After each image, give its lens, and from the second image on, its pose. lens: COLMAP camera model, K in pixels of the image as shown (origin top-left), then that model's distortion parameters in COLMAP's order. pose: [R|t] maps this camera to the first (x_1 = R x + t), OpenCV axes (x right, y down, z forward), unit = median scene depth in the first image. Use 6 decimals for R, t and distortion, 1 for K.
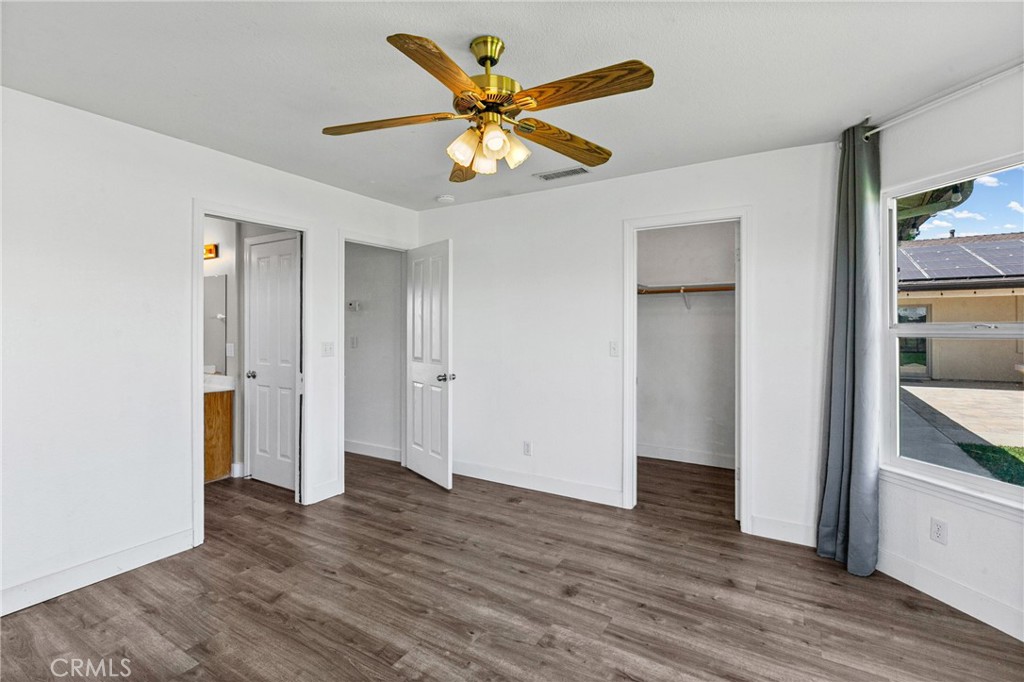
lens RADIAL K [[472.5, 0, 512.7], [0, 472.5, 340.5], [0, 0, 1]] dist [-0.005660, -0.001640]
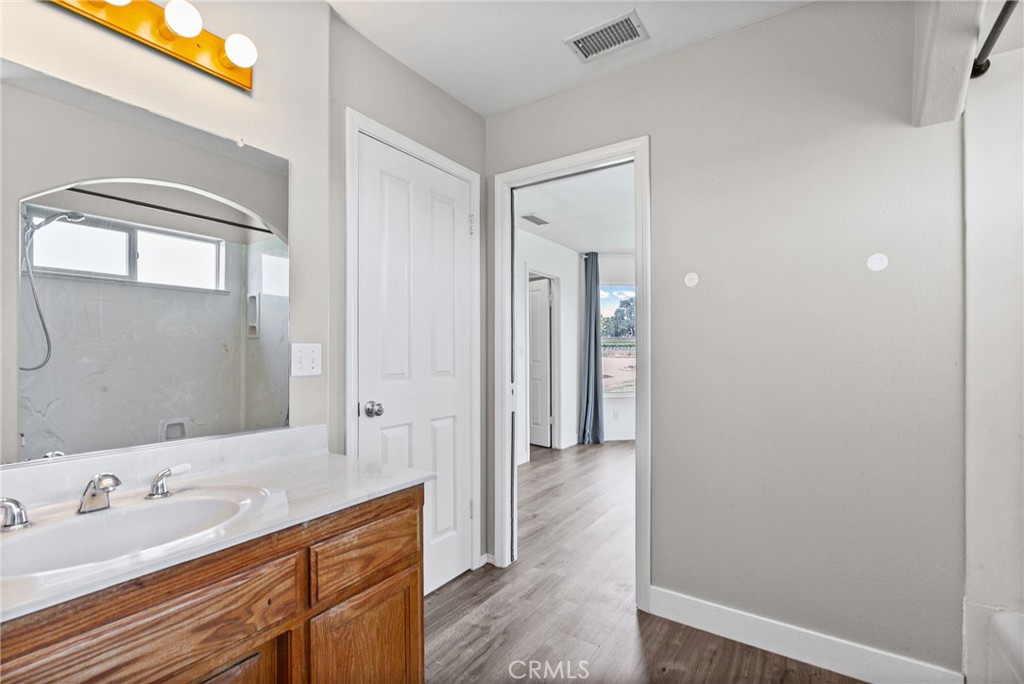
lens RADIAL K [[472.5, 0, 516.4], [0, 472.5, 350.9], [0, 0, 1]] dist [-0.005660, -0.001640]
pose [[0.008761, 0.010201, 0.999910, -1.241103], [0.004670, 0.999937, -0.010242, 0.027771], [-0.999951, 0.004760, 0.008713, 1.033063]]
